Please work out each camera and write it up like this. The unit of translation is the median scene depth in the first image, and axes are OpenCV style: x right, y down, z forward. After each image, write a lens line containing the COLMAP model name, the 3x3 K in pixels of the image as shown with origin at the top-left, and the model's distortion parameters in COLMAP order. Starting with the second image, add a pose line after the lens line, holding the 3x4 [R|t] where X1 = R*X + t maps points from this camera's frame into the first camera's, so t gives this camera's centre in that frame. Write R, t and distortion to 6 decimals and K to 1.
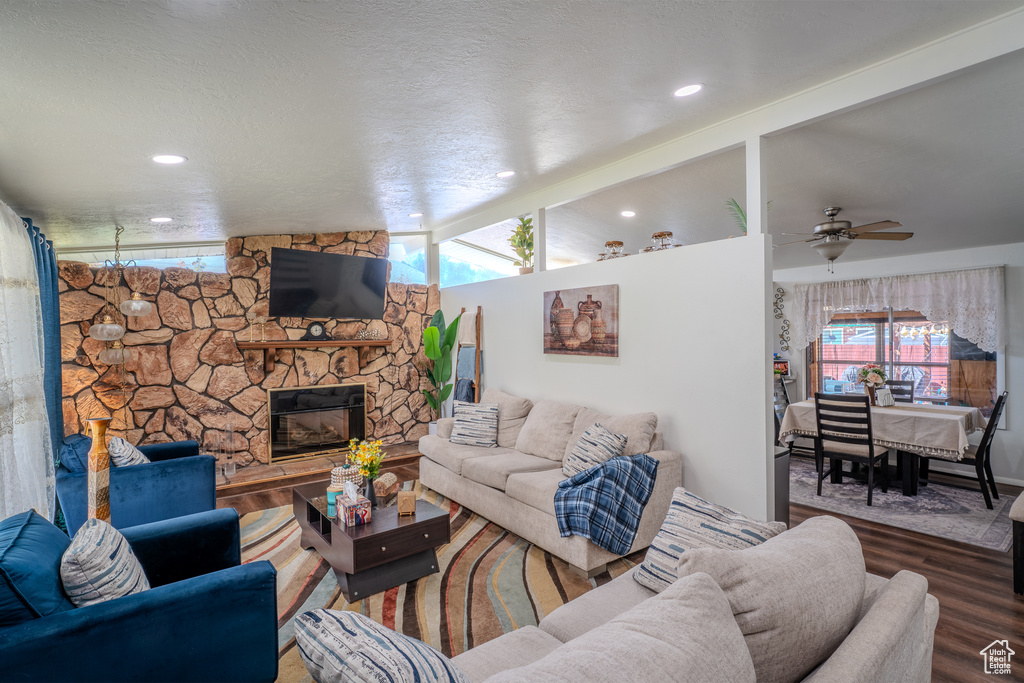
lens RADIAL K [[485.9, 0, 512.0], [0, 485.9, 341.5], [0, 0, 1]] dist [-0.013879, -0.000353]
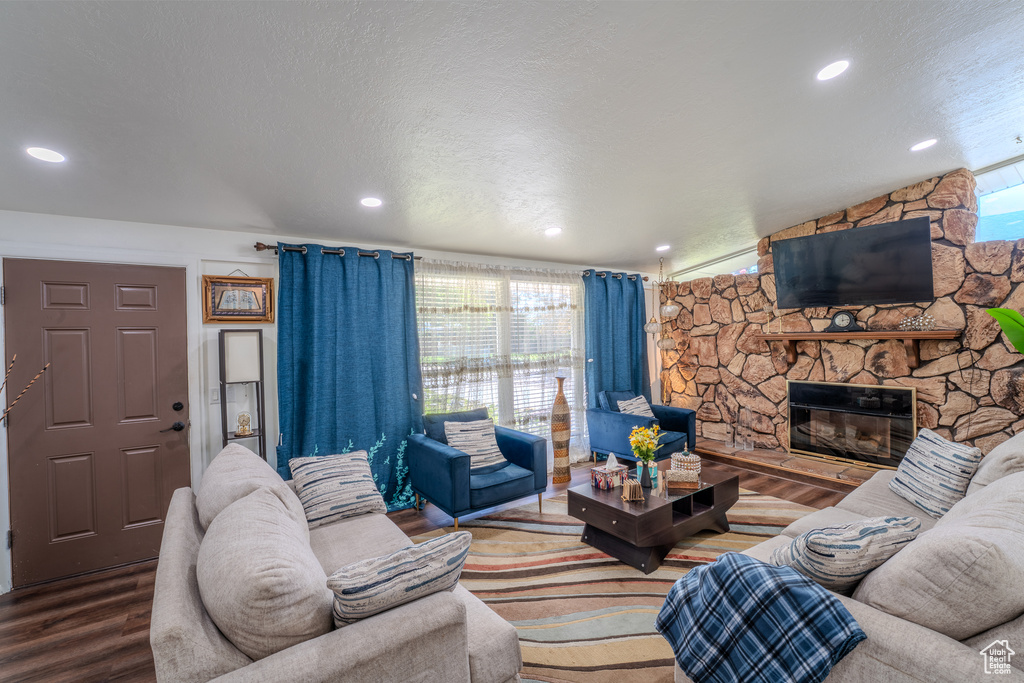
lens RADIAL K [[441.5, 0, 512.0], [0, 441.5, 341.5], [0, 0, 1]] dist [-0.021249, 0.000040]
pose [[-0.055068, 0.023196, -0.998213, 0.451153], [0.012993, 0.999662, 0.022513, -0.010890], [0.998398, -0.011730, -0.055351, 0.480538]]
